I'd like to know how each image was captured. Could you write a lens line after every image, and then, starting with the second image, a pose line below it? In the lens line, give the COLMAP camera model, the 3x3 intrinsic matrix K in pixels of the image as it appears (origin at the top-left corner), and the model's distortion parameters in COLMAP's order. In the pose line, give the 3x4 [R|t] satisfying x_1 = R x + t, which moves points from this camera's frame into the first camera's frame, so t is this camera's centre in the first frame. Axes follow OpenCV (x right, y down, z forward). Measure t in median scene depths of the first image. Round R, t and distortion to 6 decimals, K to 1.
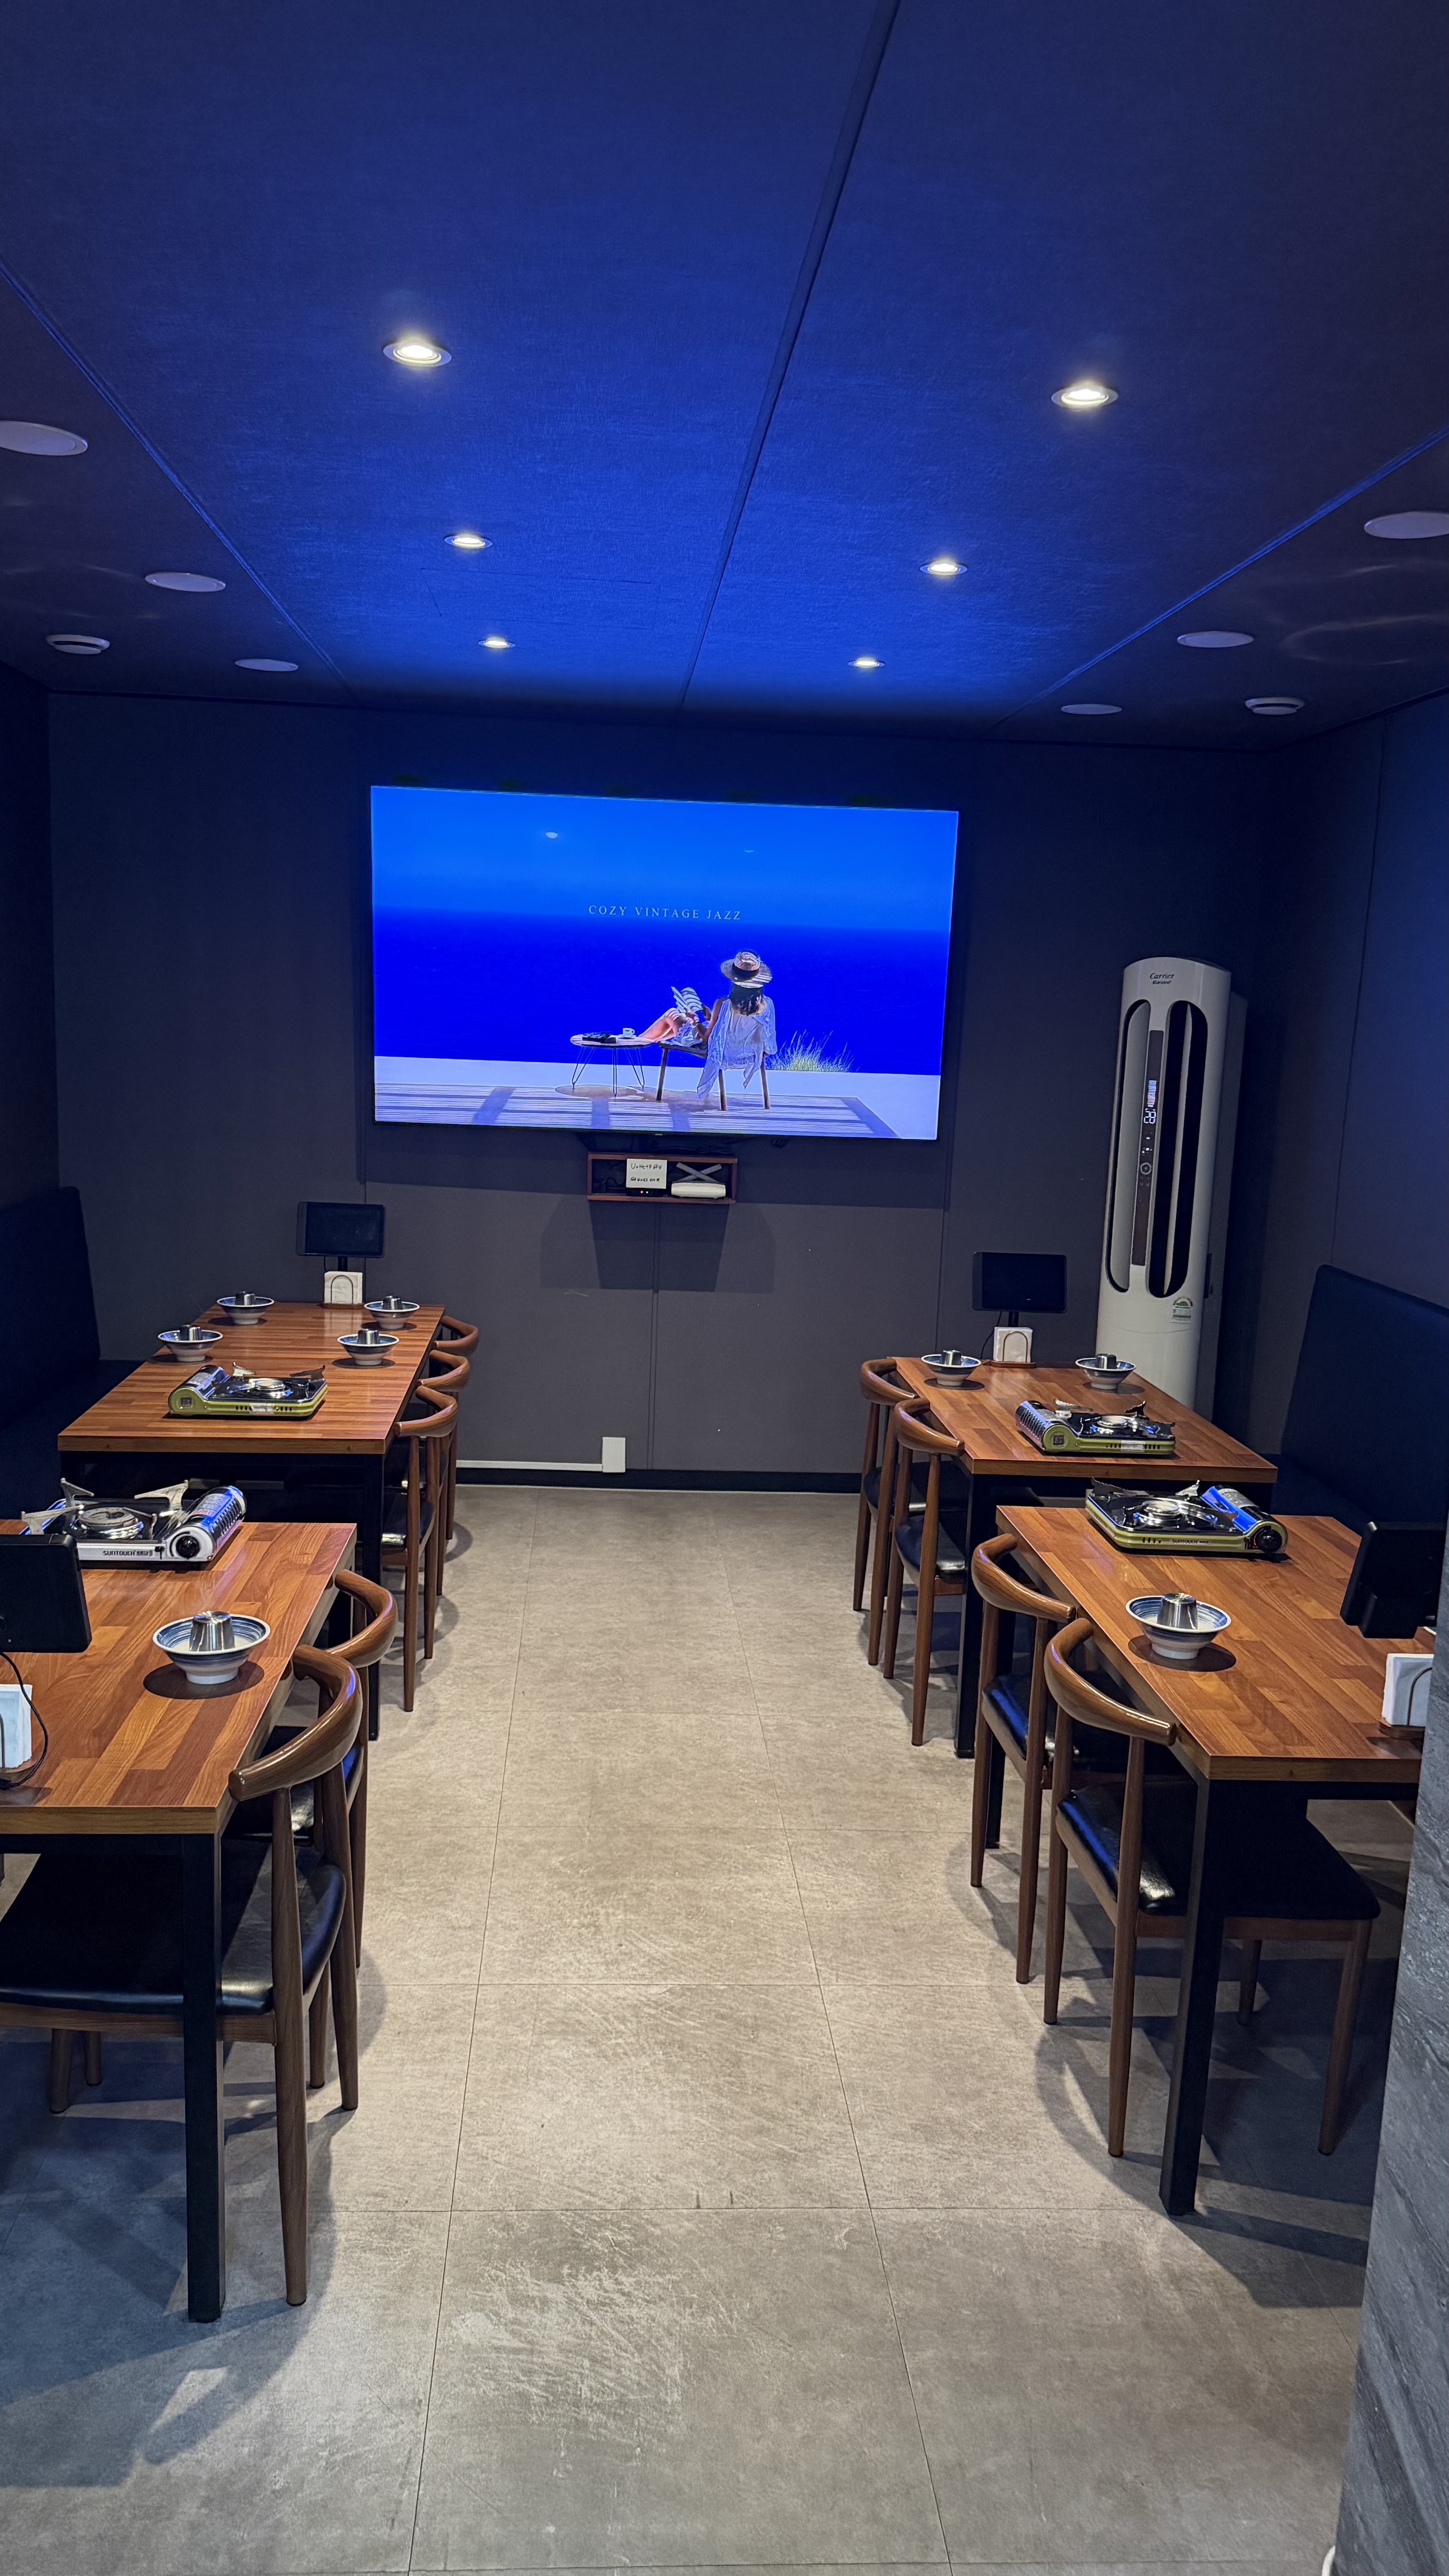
lens RADIAL K [[1782.1, 0, 724.5], [0, 1782.1, 1288.0], [0, 0, 1]] dist [0.122663, -0.184360]
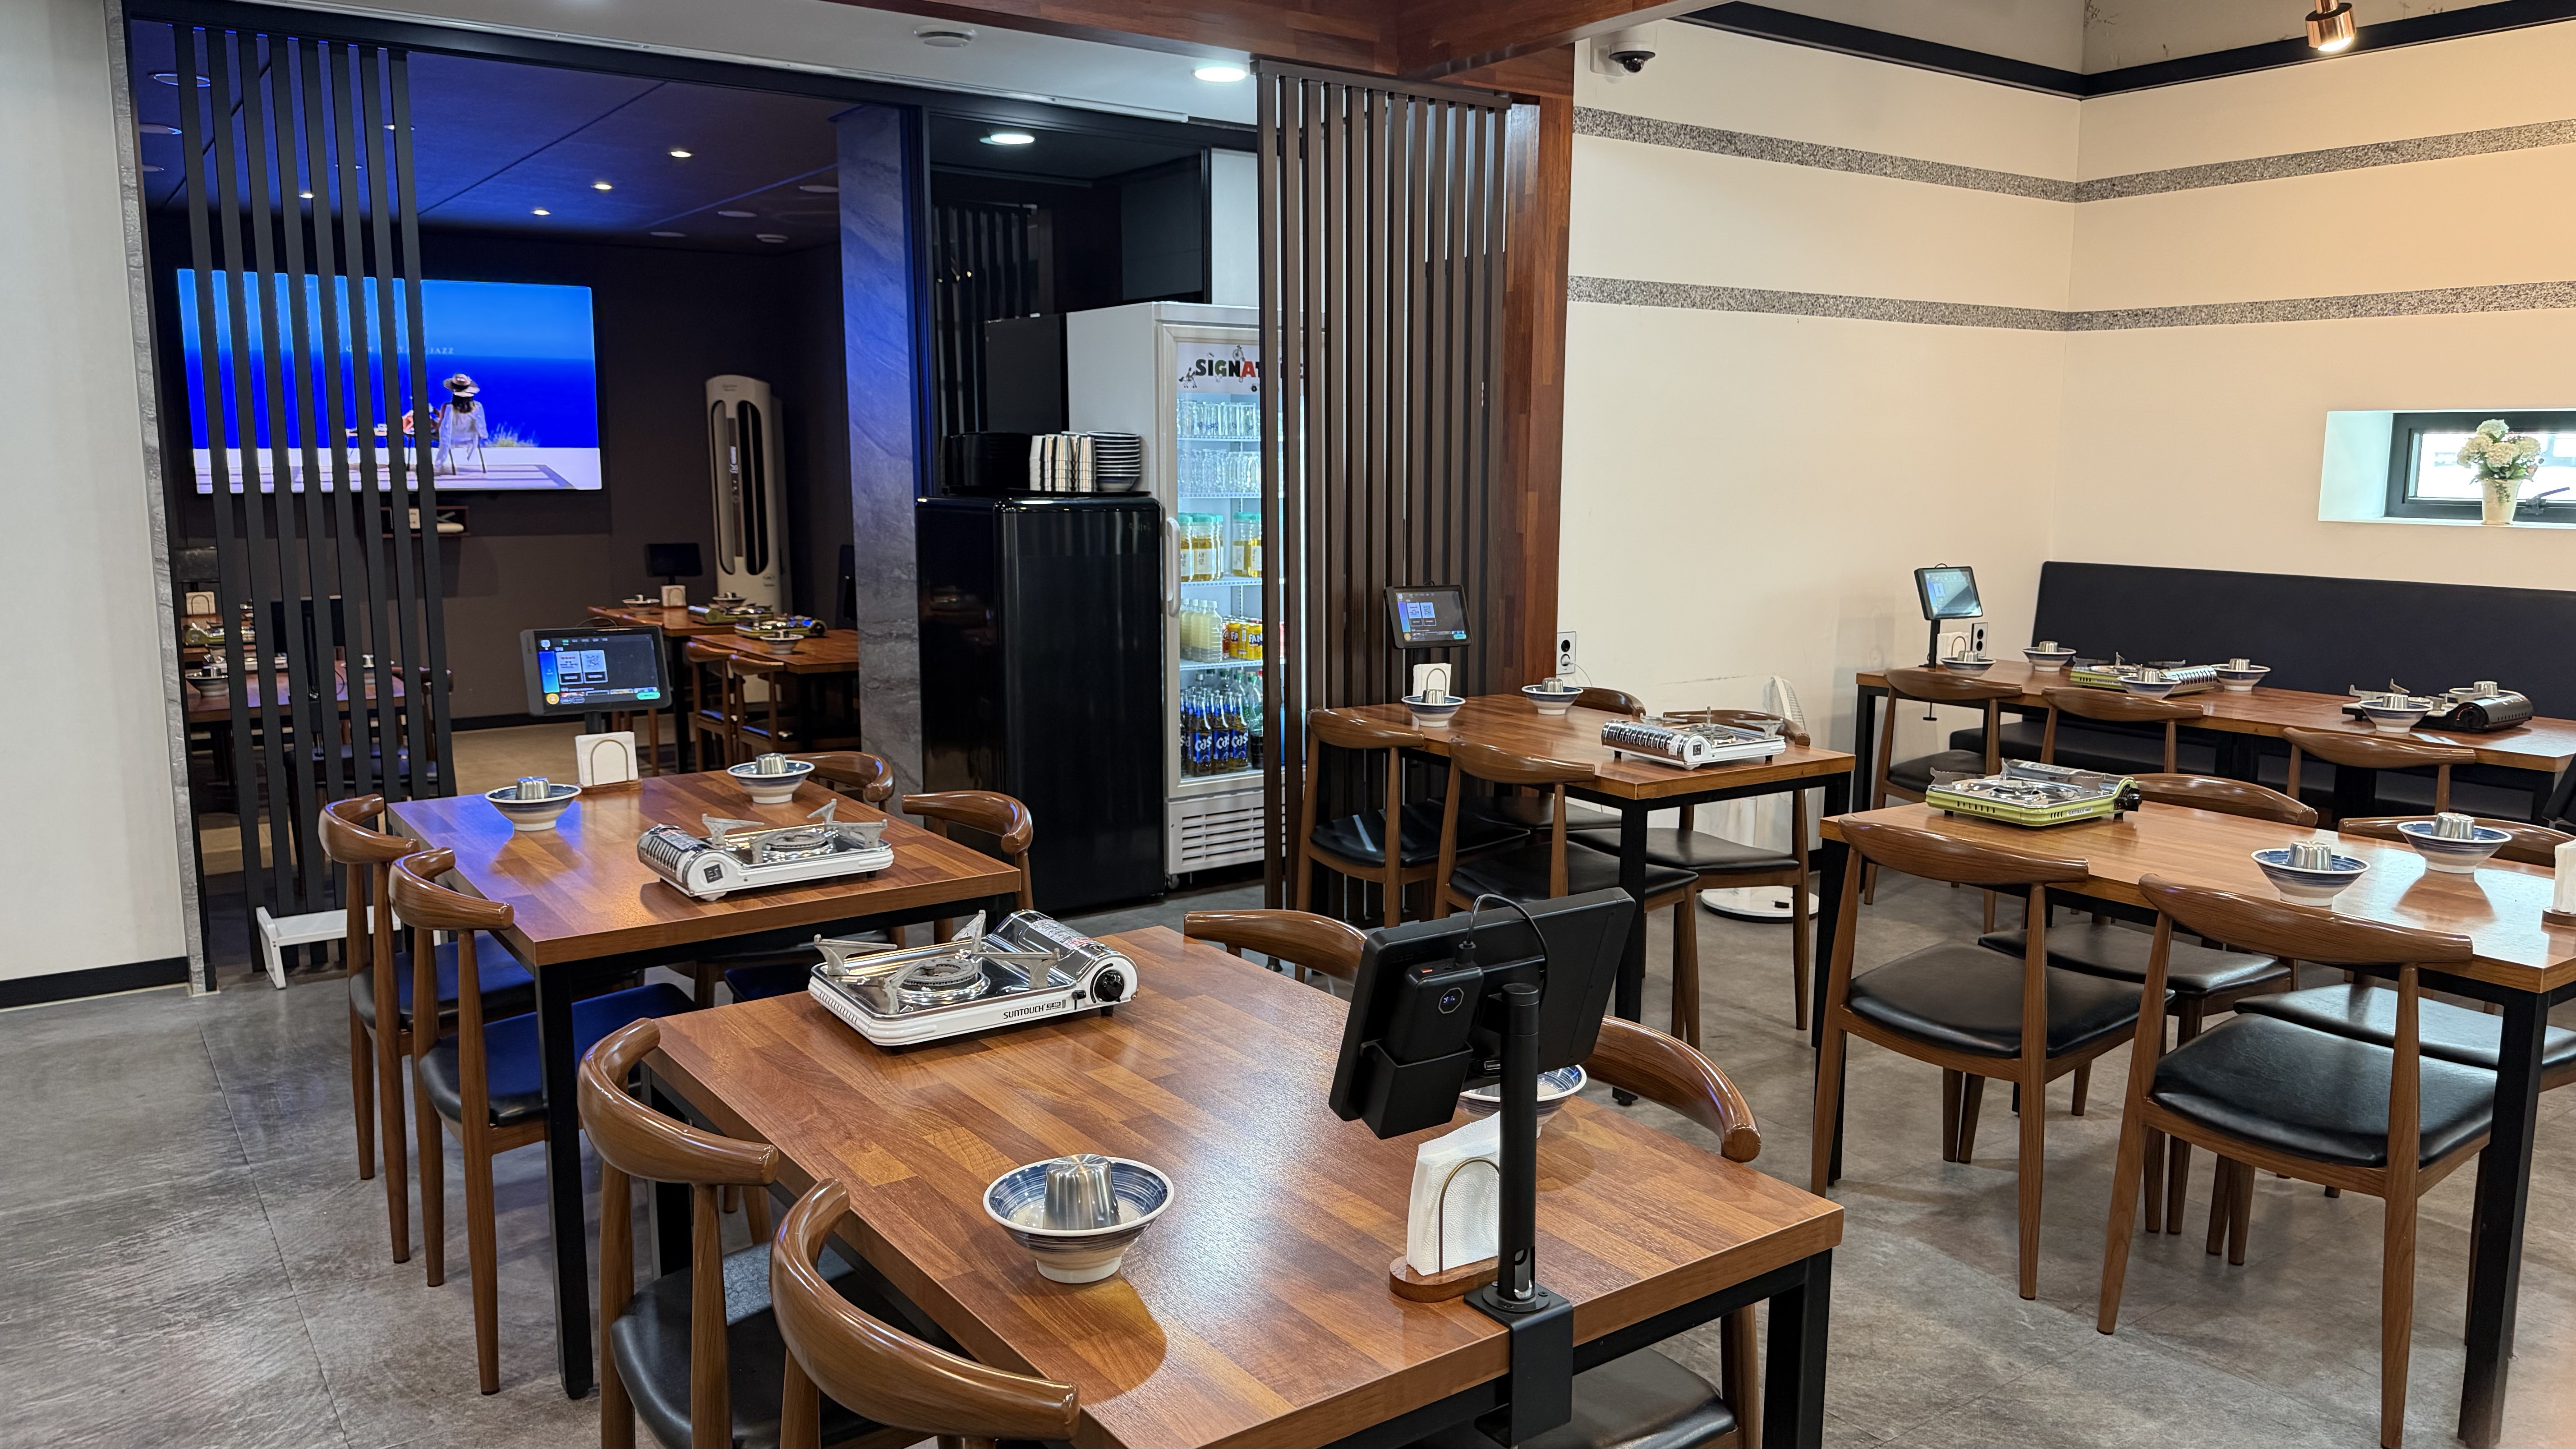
lens RADIAL K [[1782.1, 0, 1288.0], [0, 1782.1, 724.5], [0, 0, 1]] dist [0.122663, -0.184360]
pose [[0.856010, -0.117918, 0.503331, -0.202789], [0.117217, 0.992552, 0.033182, 0.150402], [-0.503494, 0.030595, 0.863457, -0.733670]]
